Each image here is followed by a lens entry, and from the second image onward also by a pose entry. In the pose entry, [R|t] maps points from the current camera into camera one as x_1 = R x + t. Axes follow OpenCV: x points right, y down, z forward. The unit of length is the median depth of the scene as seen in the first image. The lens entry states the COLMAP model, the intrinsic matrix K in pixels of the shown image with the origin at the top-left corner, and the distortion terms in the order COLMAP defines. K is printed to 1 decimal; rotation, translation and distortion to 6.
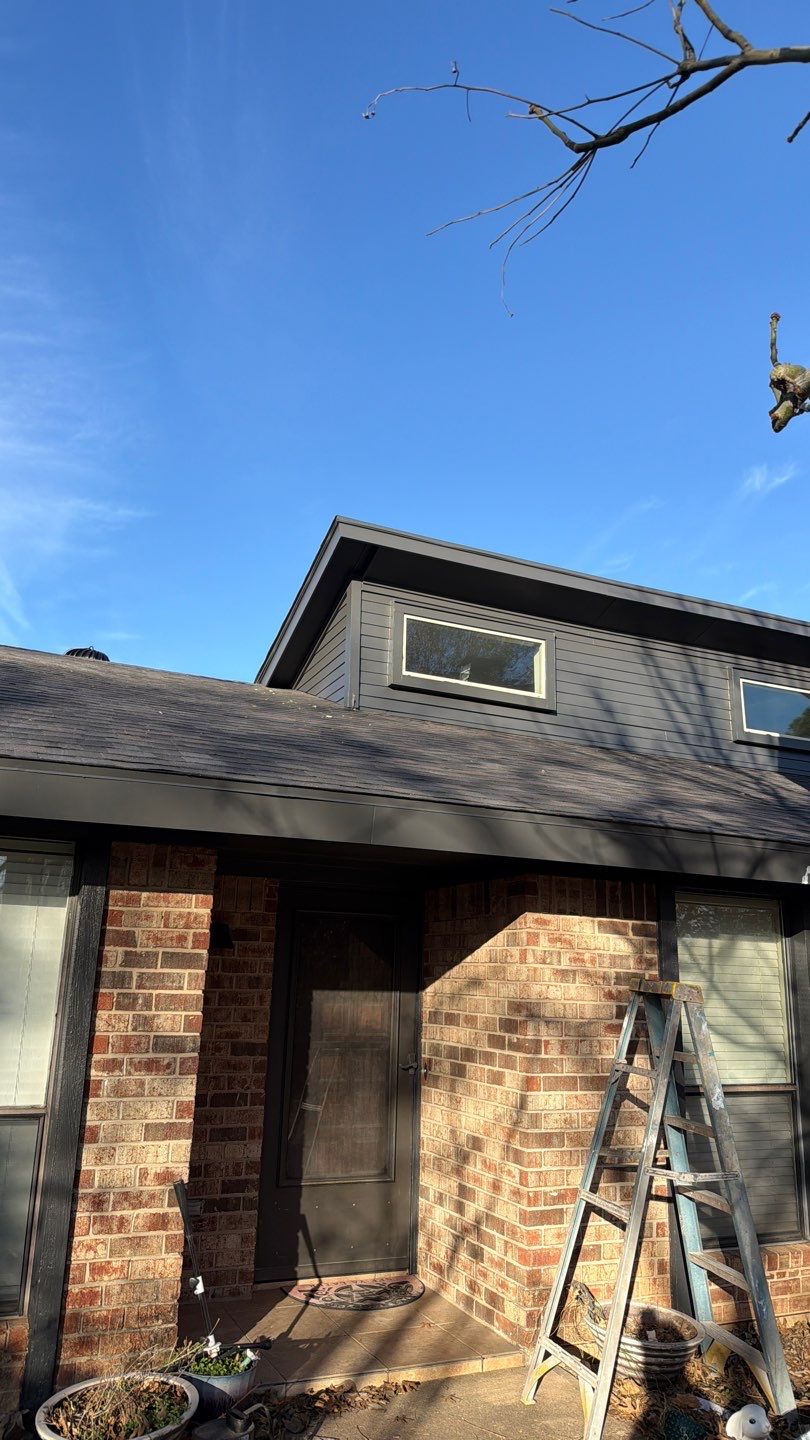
lens RADIAL K [[1015.3, 0, 398.0], [0, 1015.3, 723.2], [0, 0, 1]] dist [0.040461, -0.037711]
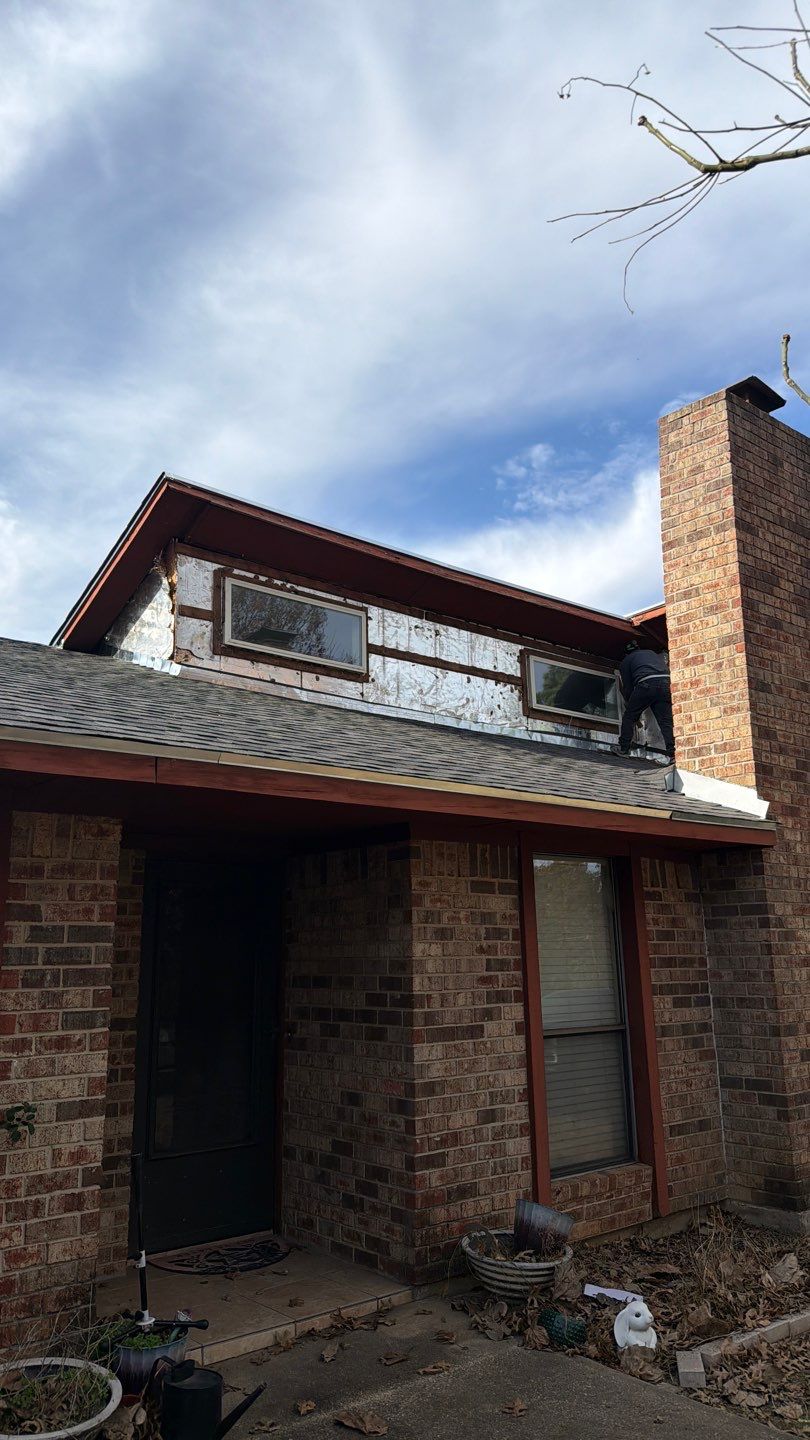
lens RADIAL K [[1015.3, 0, 399.8], [0, 1015.3, 722.9], [0, 0, 1]] dist [0.040461, -0.037711]
pose [[0.968246, 0.009624, 0.249816, -0.171811], [-0.016619, 0.999526, 0.025909, 0.004046], [-0.249448, -0.029238, 0.967947, -0.000113]]
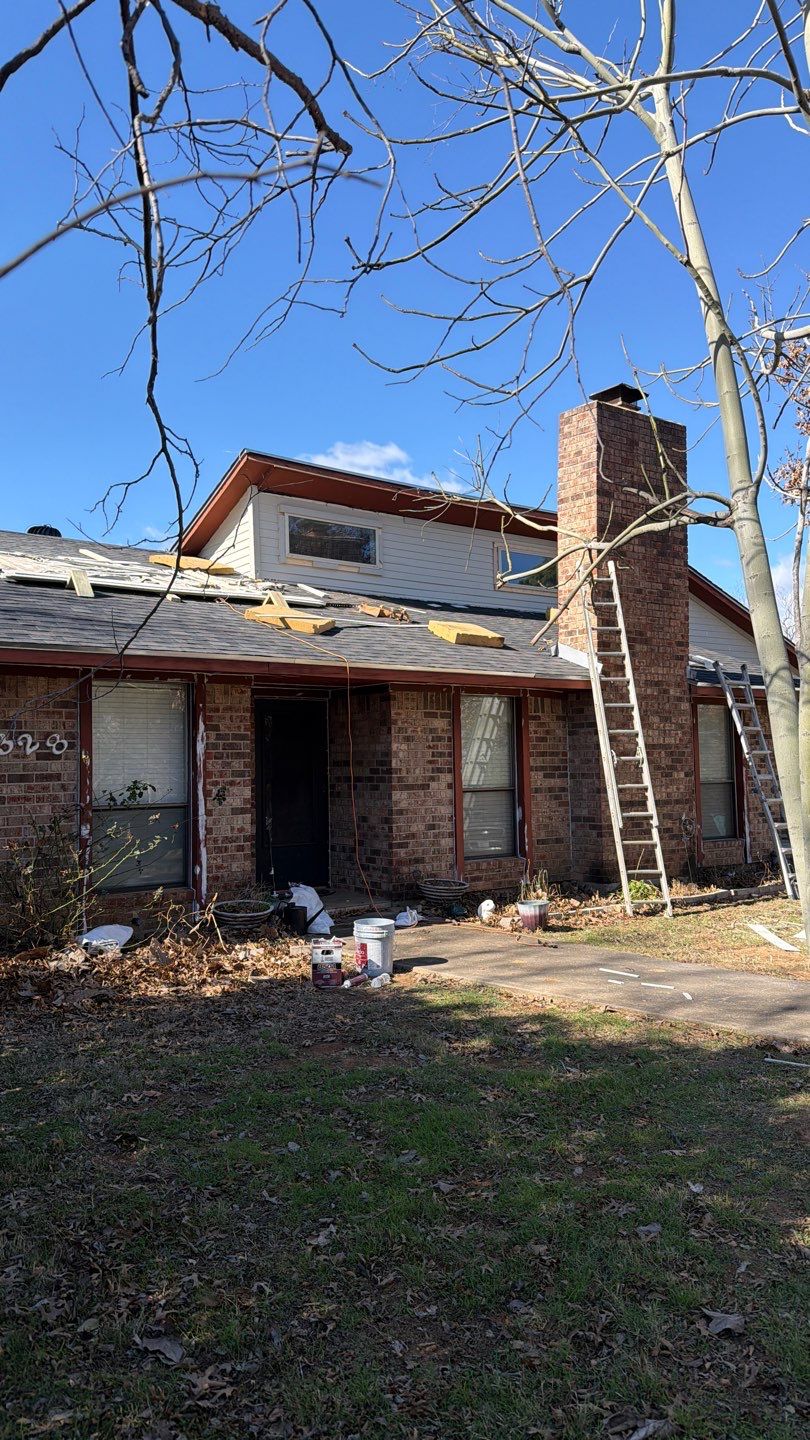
lens RADIAL K [[1015.3, 0, 404.0], [0, 1015.3, 731.0], [0, 0, 1]] dist [0.040461, -0.037711]
pose [[0.977310, -0.041520, 0.207706, -0.320724], [-0.003122, 0.977670, 0.210123, -0.234687], [-0.211792, -0.206004, 0.955357, -1.134812]]
